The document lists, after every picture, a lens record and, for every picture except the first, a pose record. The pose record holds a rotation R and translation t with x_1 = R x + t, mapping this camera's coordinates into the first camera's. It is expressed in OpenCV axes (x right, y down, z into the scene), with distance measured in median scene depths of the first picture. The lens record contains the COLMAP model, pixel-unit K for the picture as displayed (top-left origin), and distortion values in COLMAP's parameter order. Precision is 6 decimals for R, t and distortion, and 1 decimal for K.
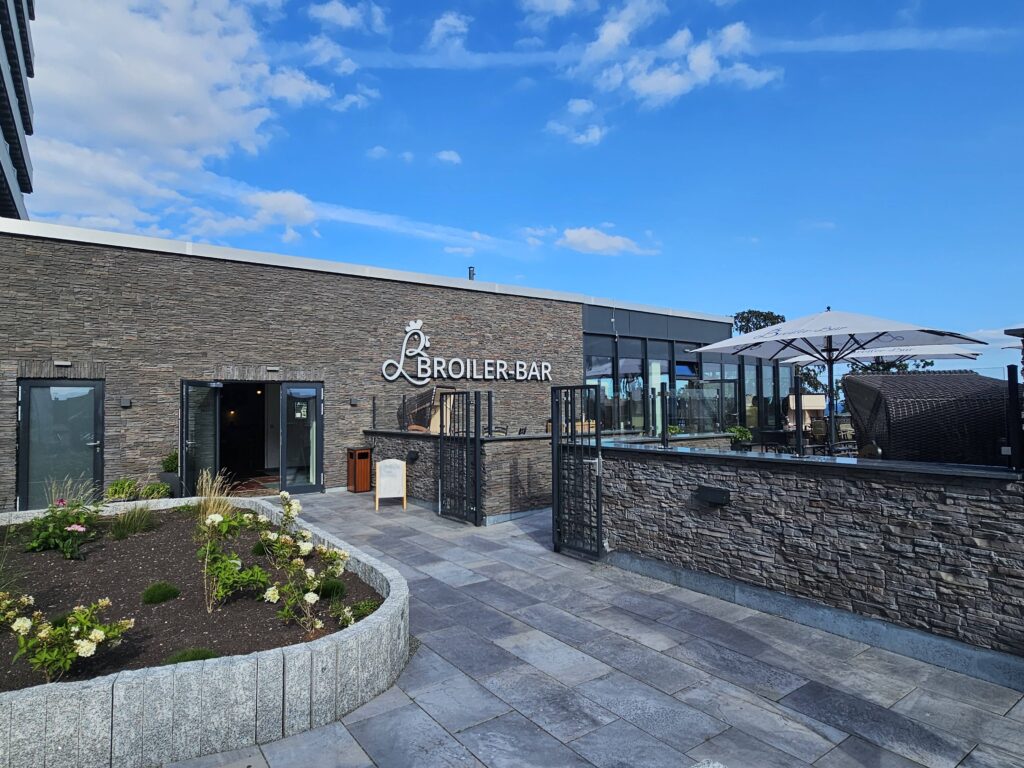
lens RADIAL K [[585.8, 0, 512.1], [0, 585.8, 387.3], [0, 0, 1]] dist [-0.007579, -0.001971]
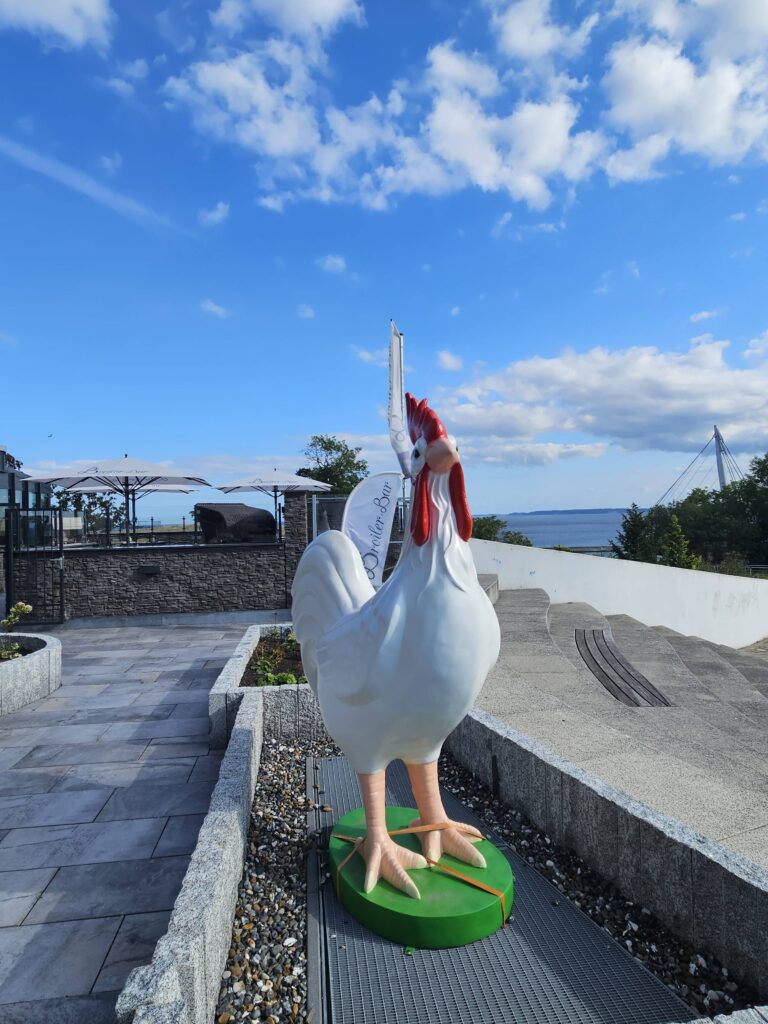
lens RADIAL K [[585.8, 0, 384.5], [0, 585.8, 513.9], [0, 0, 1]] dist [-0.007579, -0.001971]
pose [[0.471690, 0.004439, 0.881753, -0.997839], [-0.008595, 0.999963, -0.000436, 0.004570], [-0.881723, -0.007372, 0.471710, -0.546181]]
